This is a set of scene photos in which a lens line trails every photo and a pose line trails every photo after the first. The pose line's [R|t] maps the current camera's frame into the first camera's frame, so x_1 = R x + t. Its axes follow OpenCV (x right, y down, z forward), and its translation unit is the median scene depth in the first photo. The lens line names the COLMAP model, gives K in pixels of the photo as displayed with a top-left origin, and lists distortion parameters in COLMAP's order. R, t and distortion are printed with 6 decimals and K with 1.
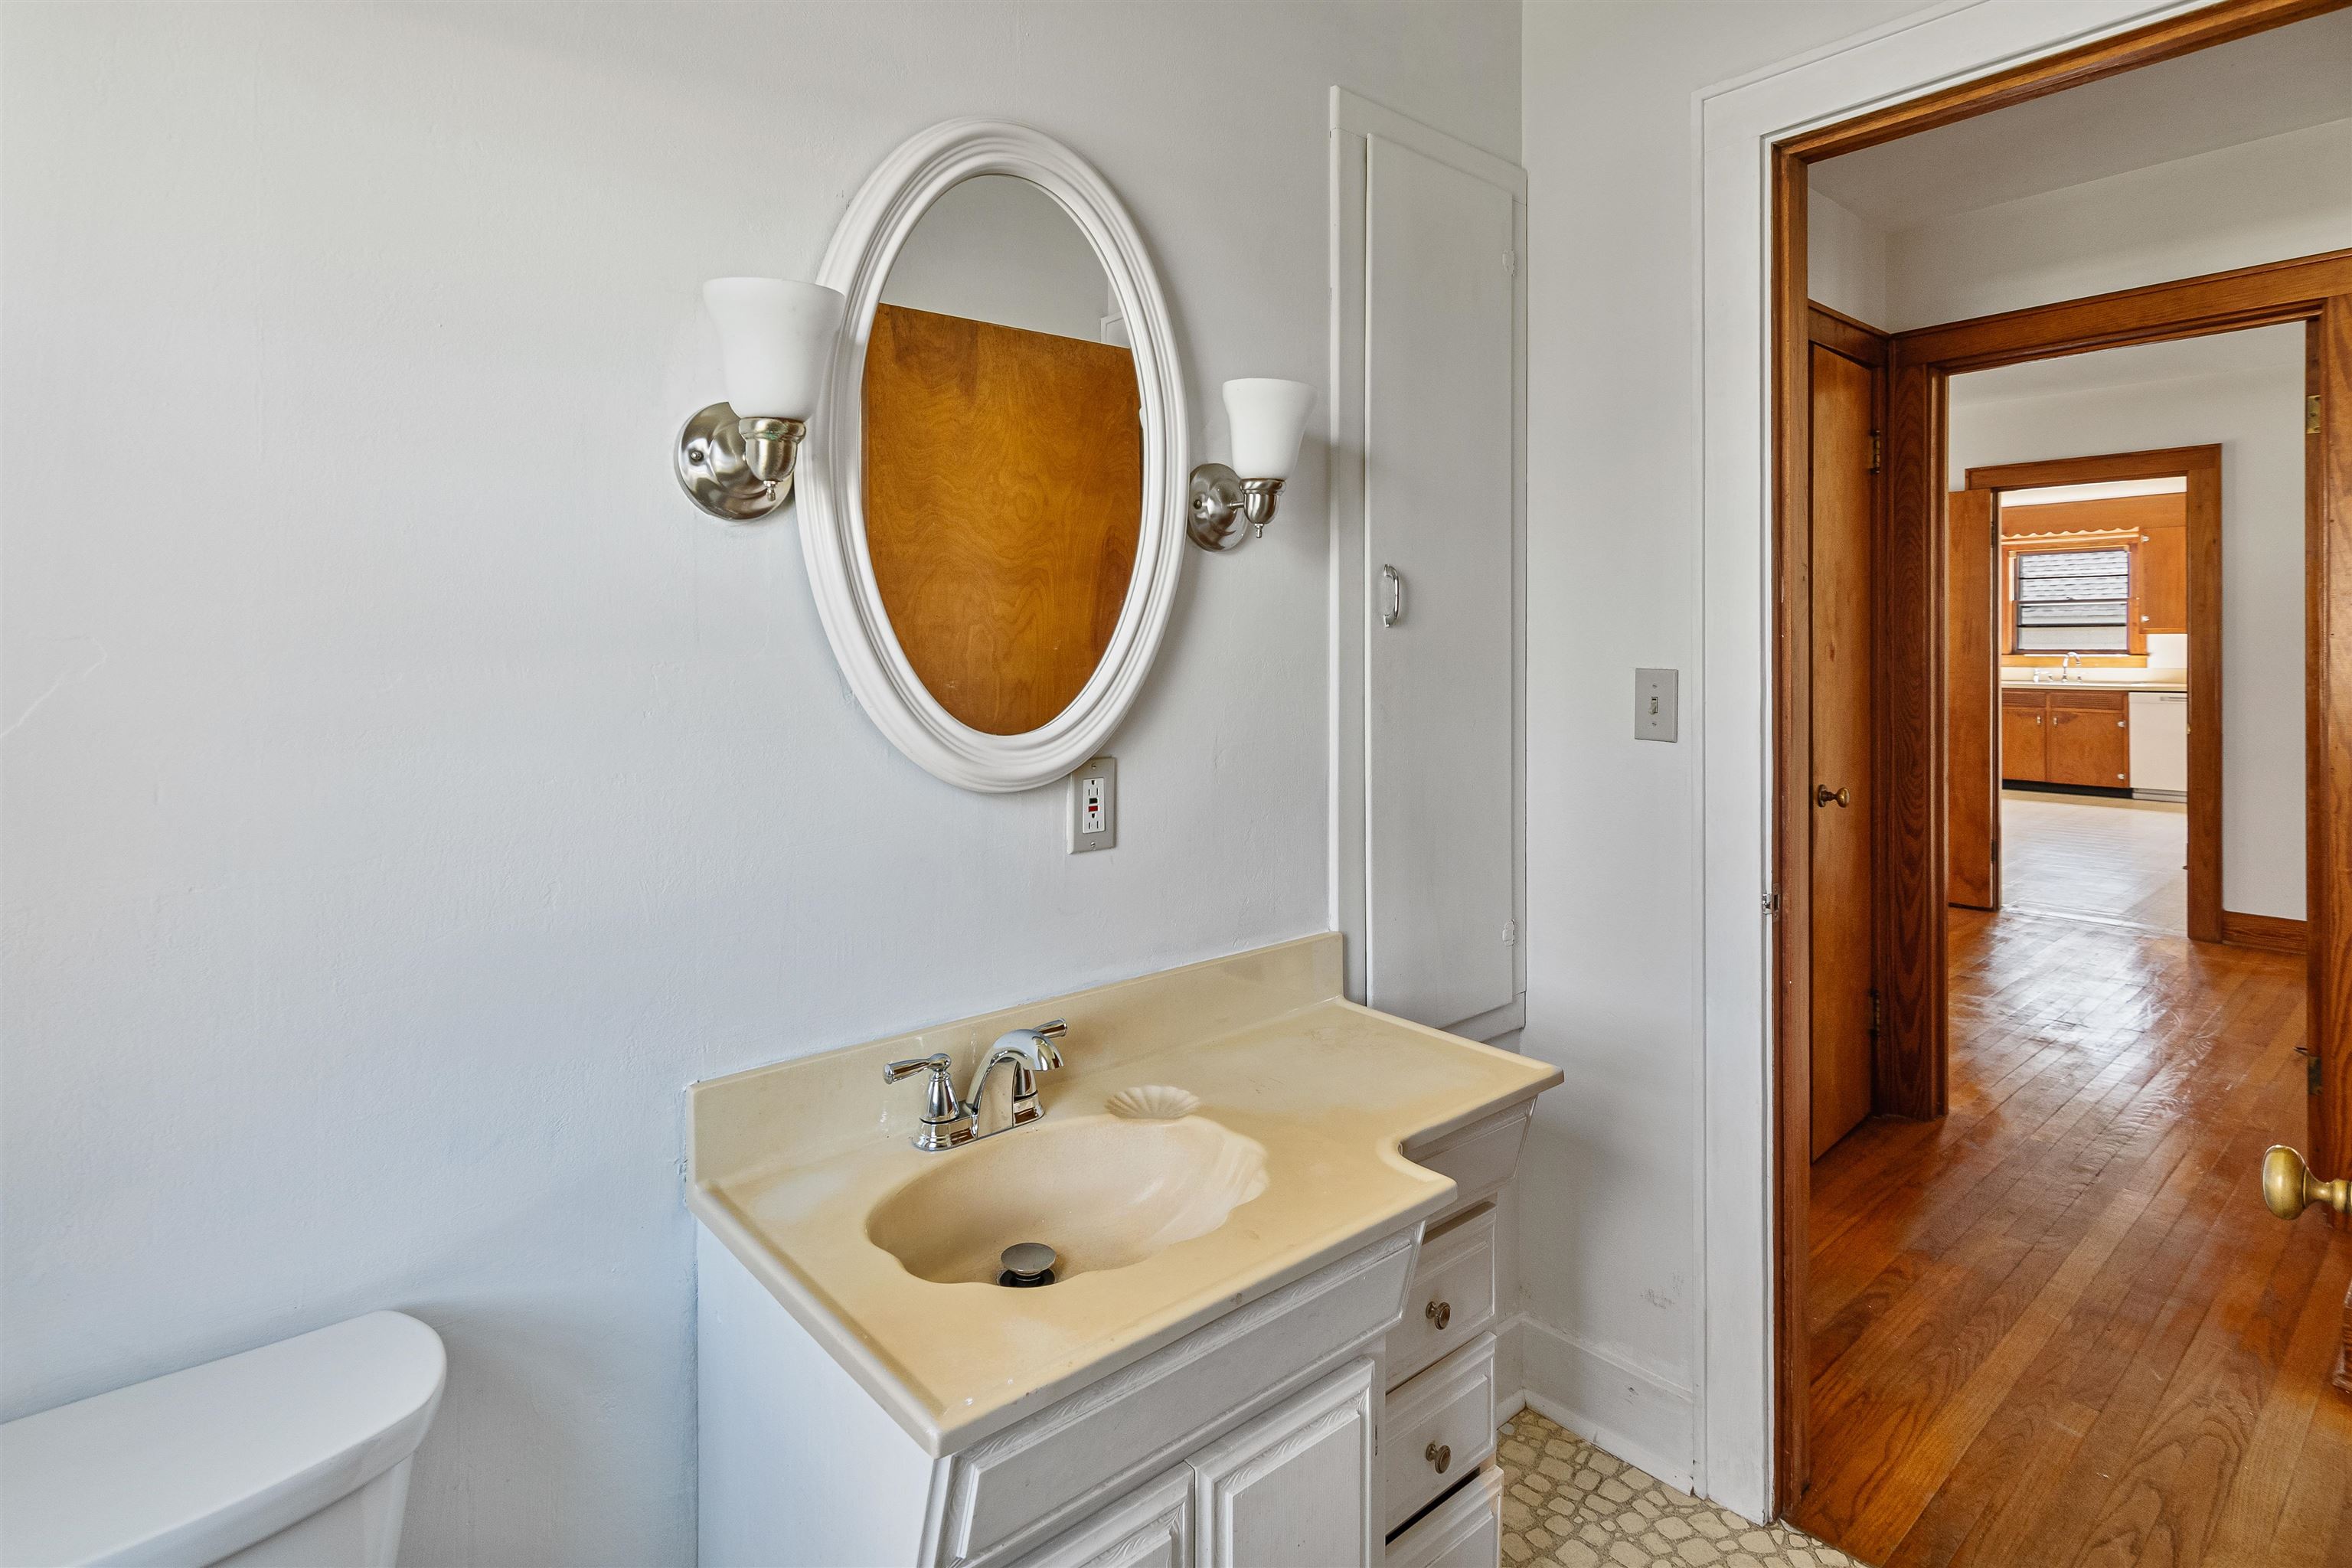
lens RADIAL K [[1145.6, 0, 1180.2], [0, 1145.6, 645.0], [0, 0, 1]] dist [-0.004205, 0.003899]
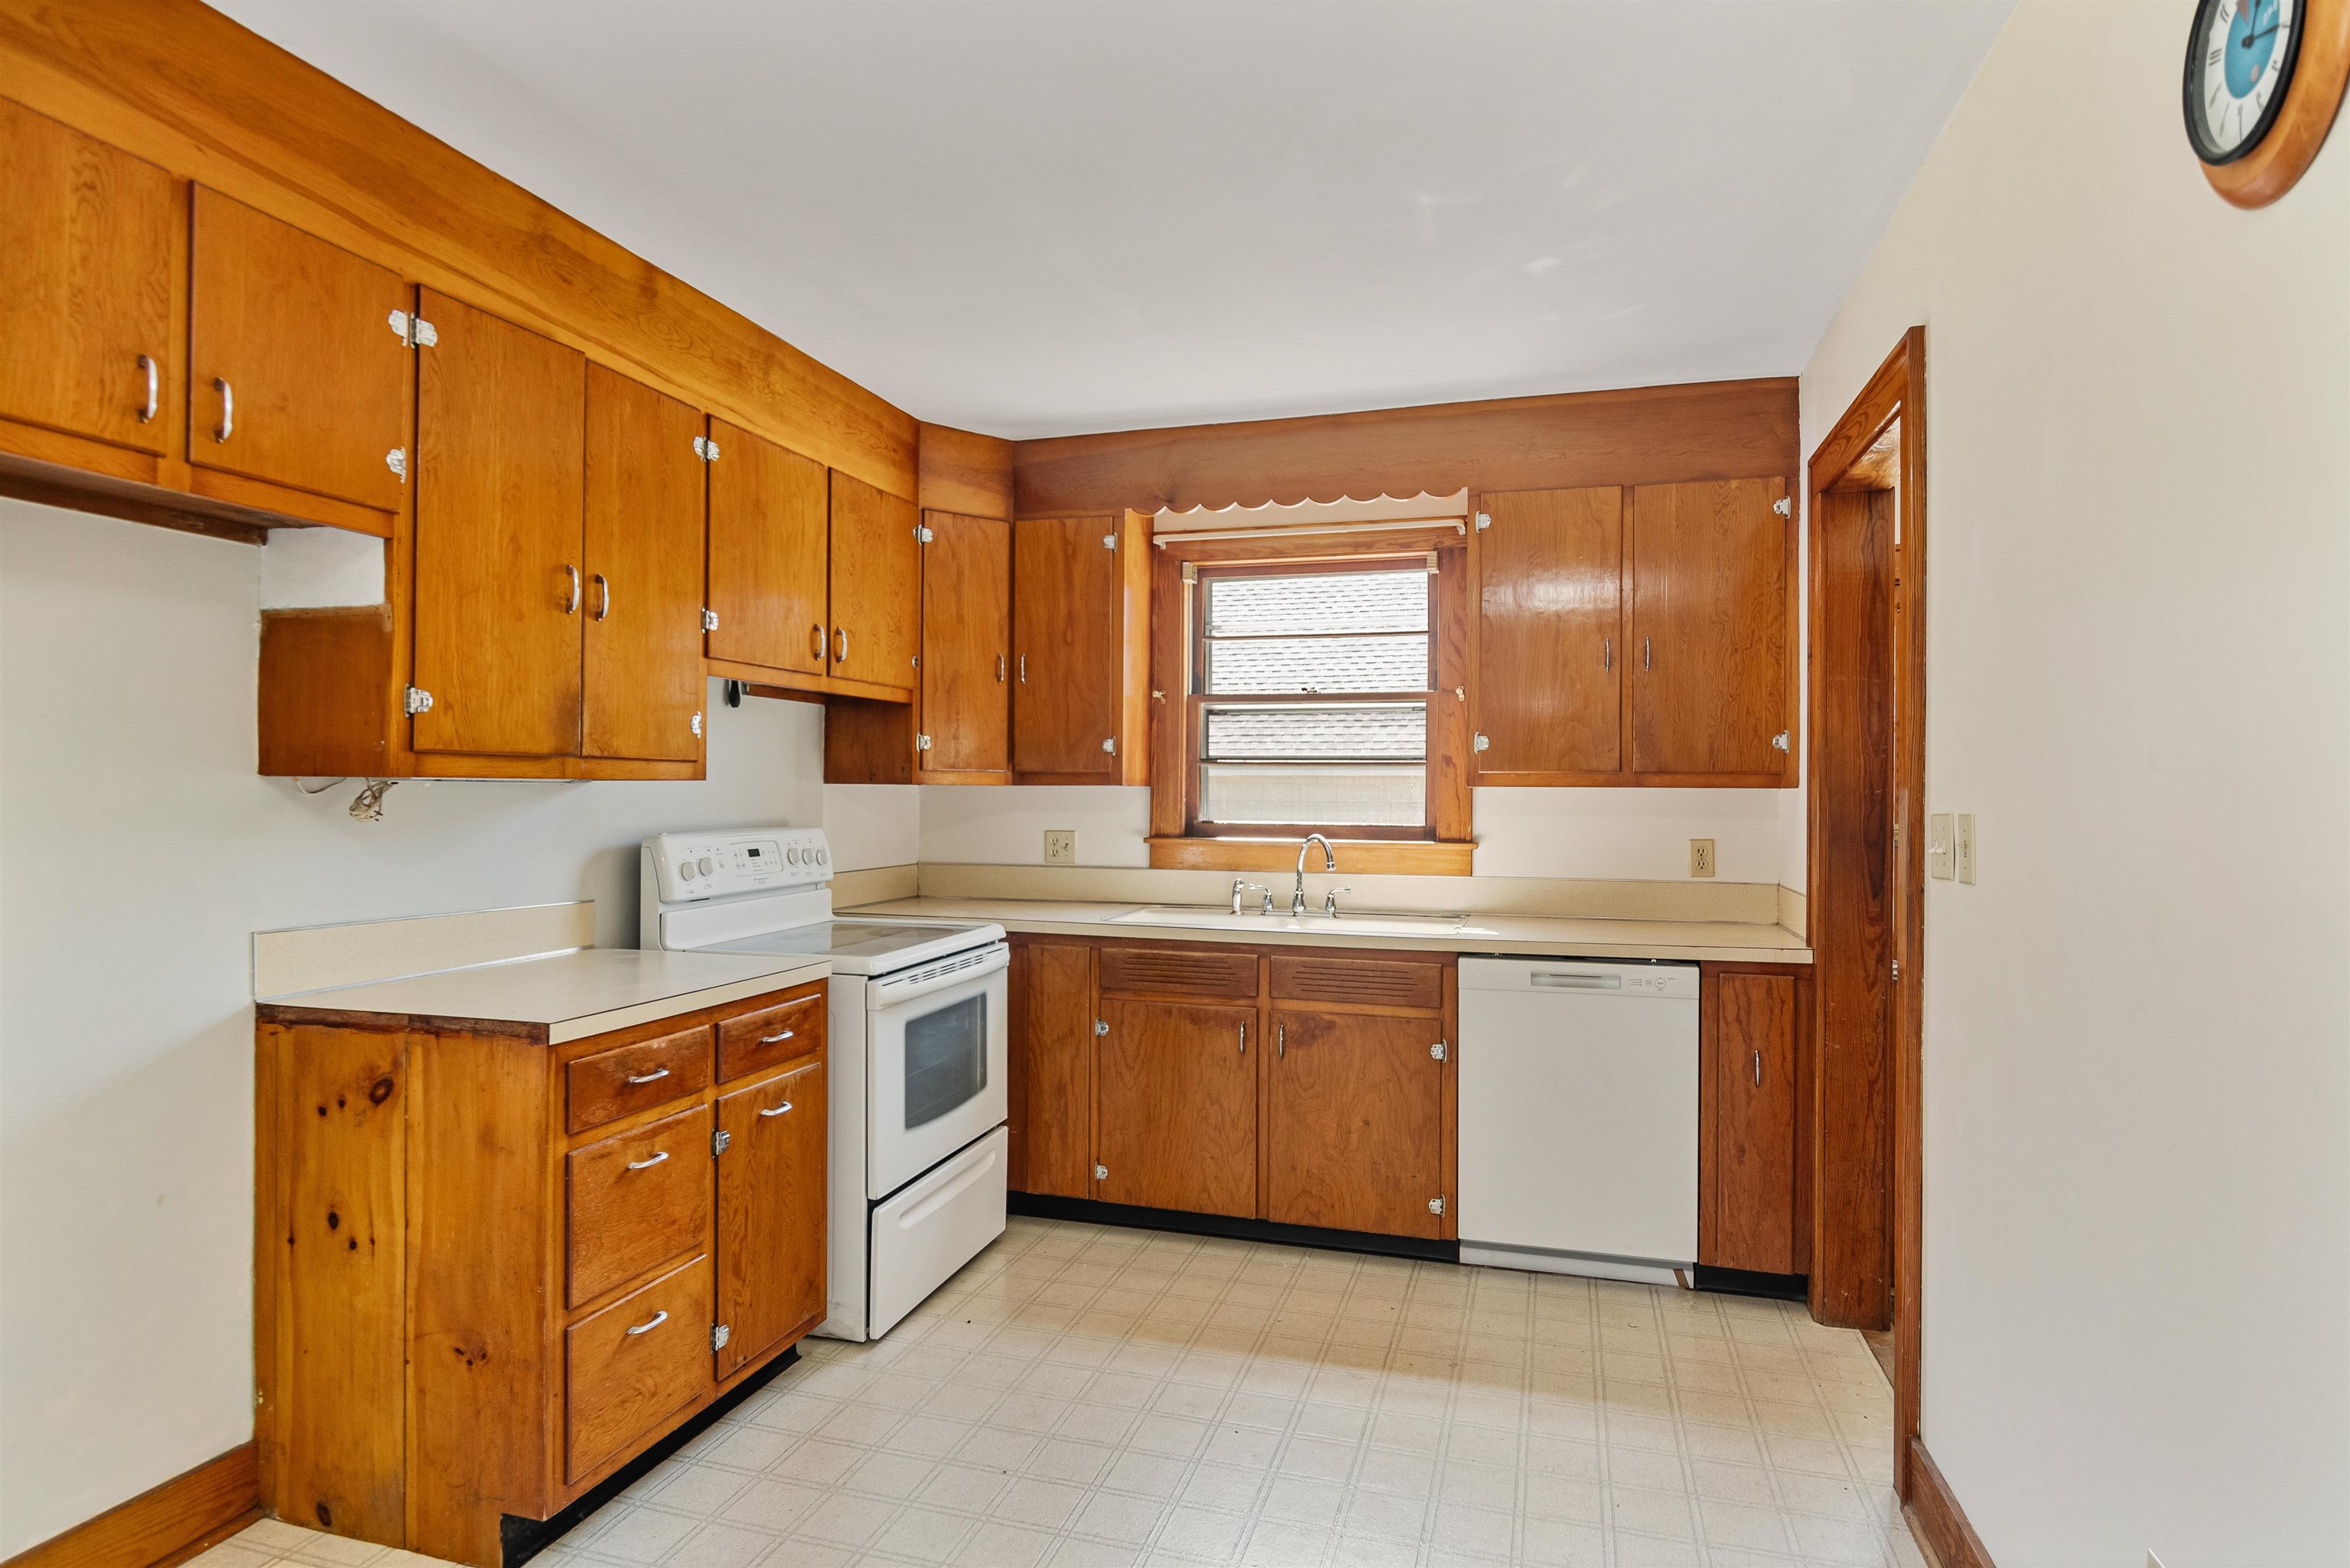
lens RADIAL K [[1282.2, 0, 1162.8], [0, 1282.2, 783.9], [0, 0, 1]] dist [0.000618, -0.001817]
pose [[0.834949, 0.014080, 0.550148, 0.526010], [-0.009108, 0.999889, -0.011767, -0.004252], [-0.550252, 0.004814, 0.834984, 0.702554]]
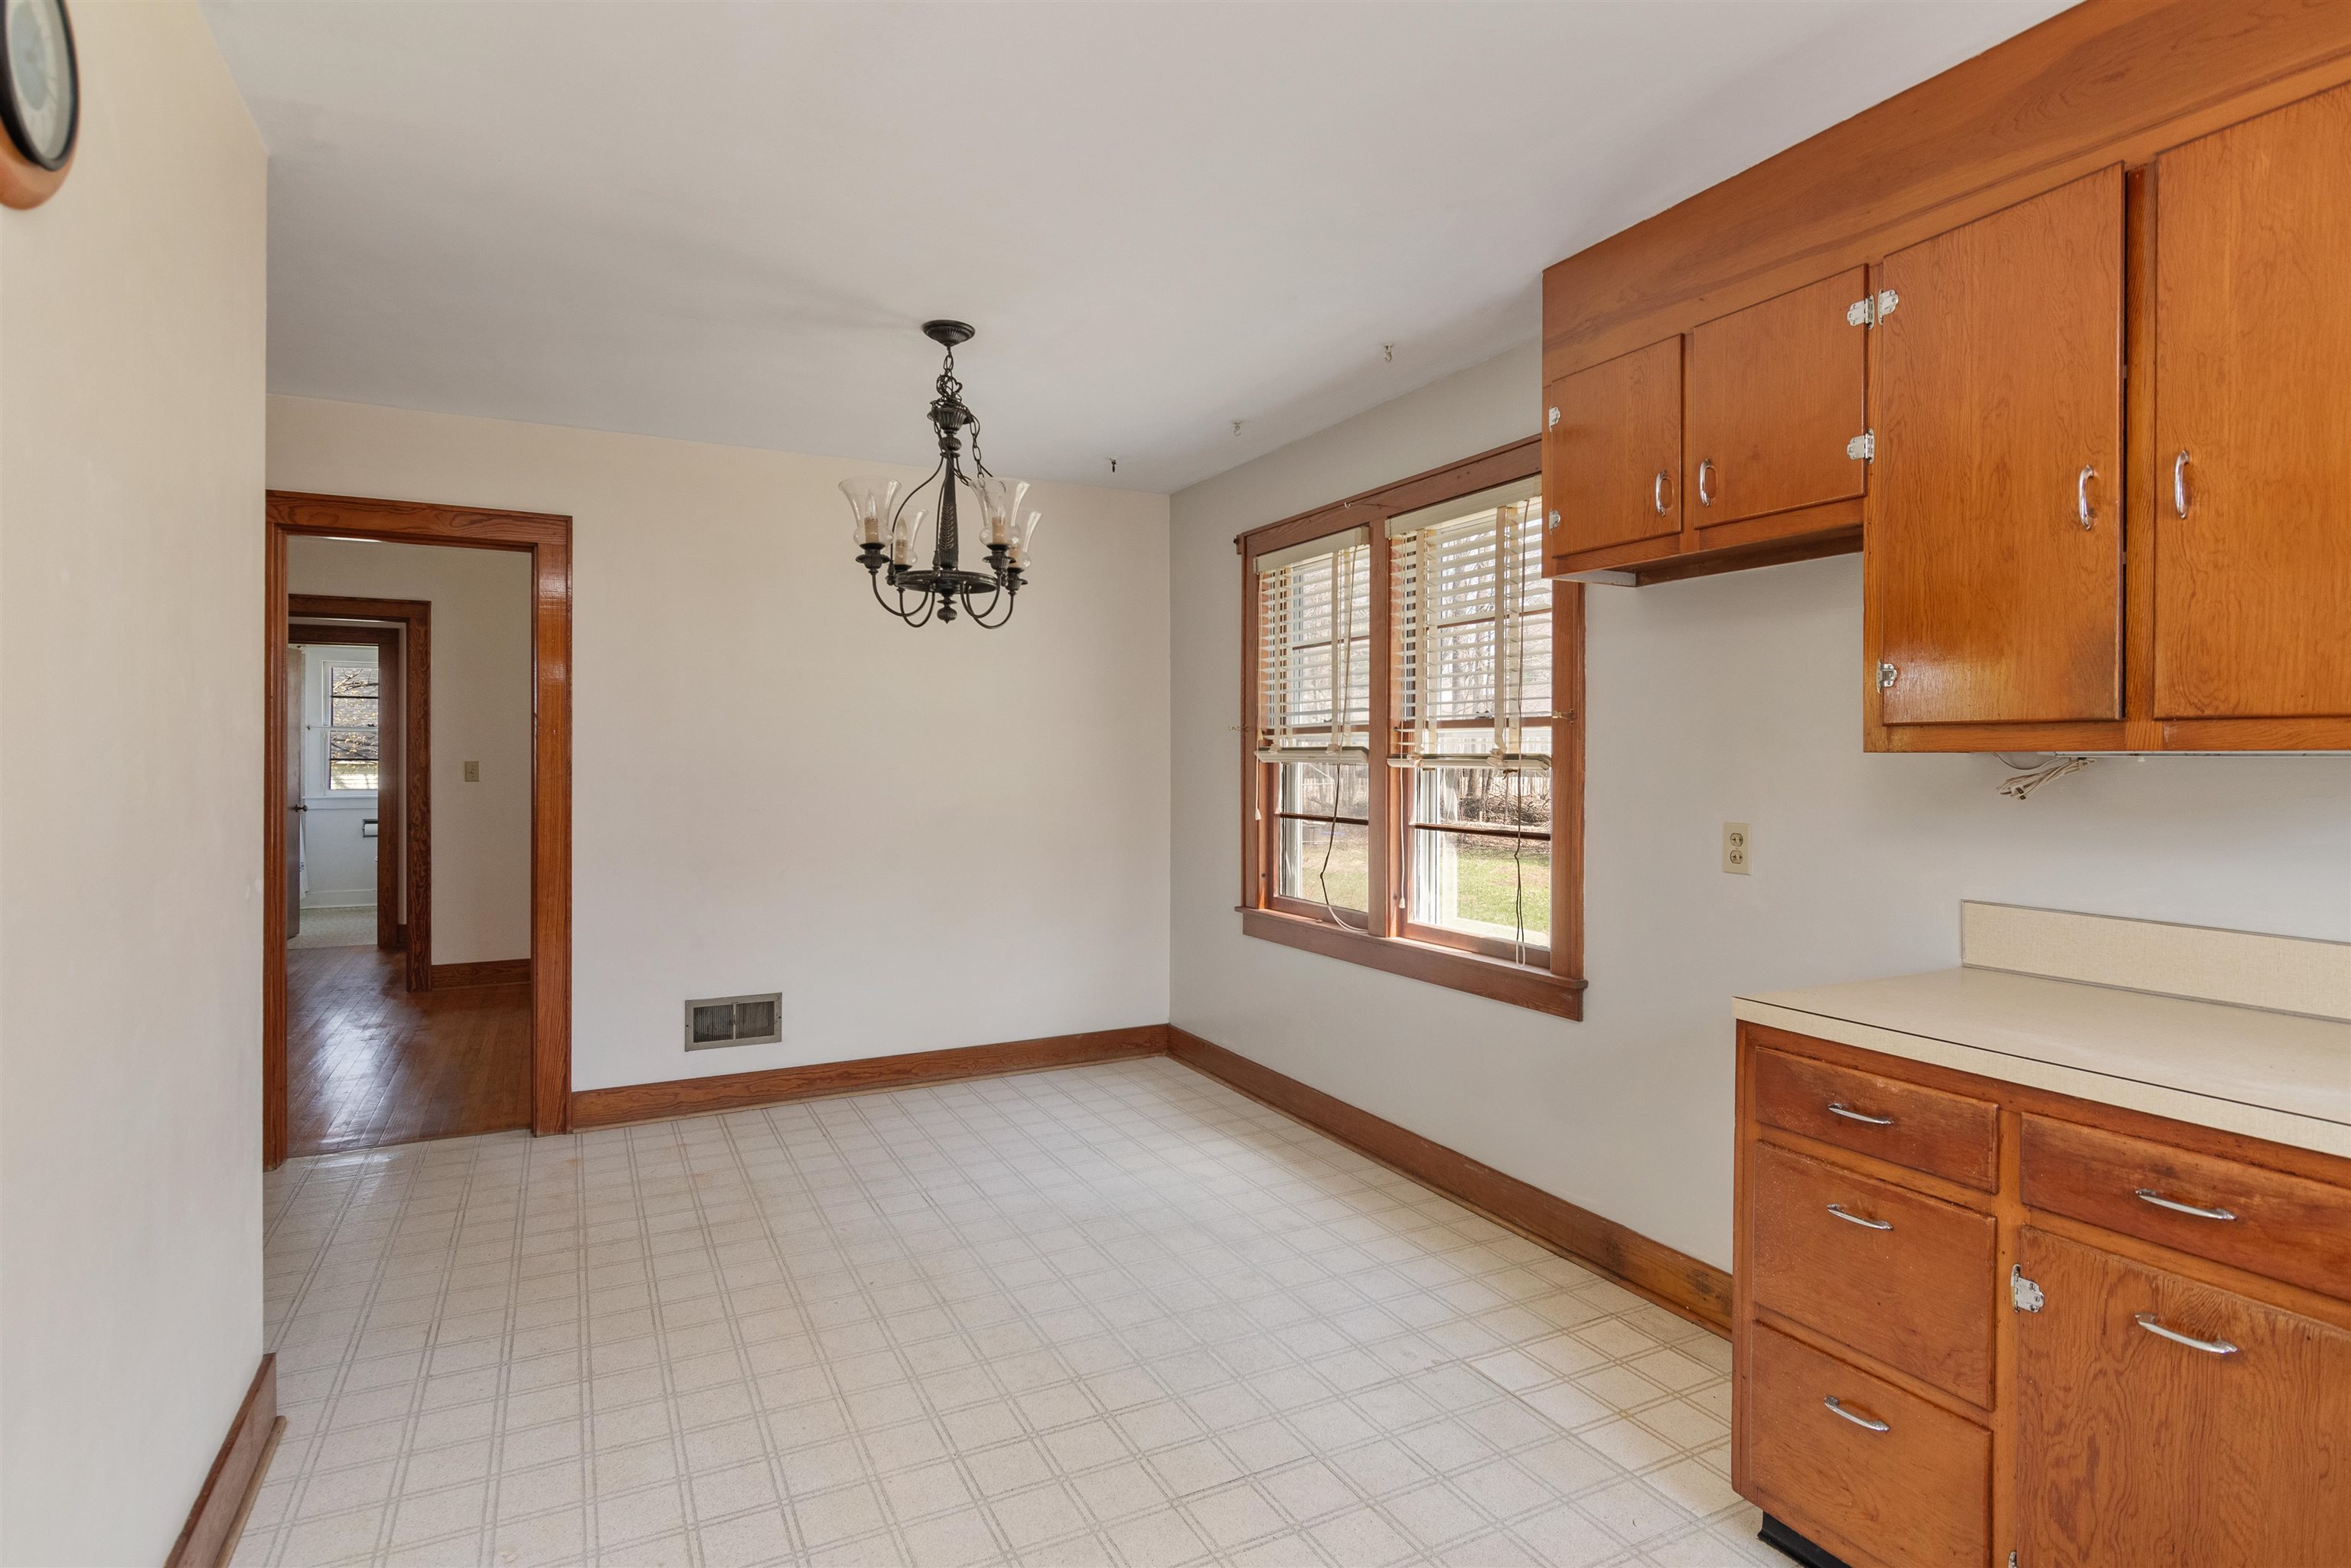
lens RADIAL K [[1182.2, 0, 1184.5], [0, 1182.2, 761.6], [0, 0, 1]] dist [-0.006877, 0.001557]
pose [[-0.207416, 0.008211, -0.978218, 0.778602], [-0.005871, 0.999936, 0.009638, -0.006611], [0.978235, 0.007742, -0.207355, 0.894339]]
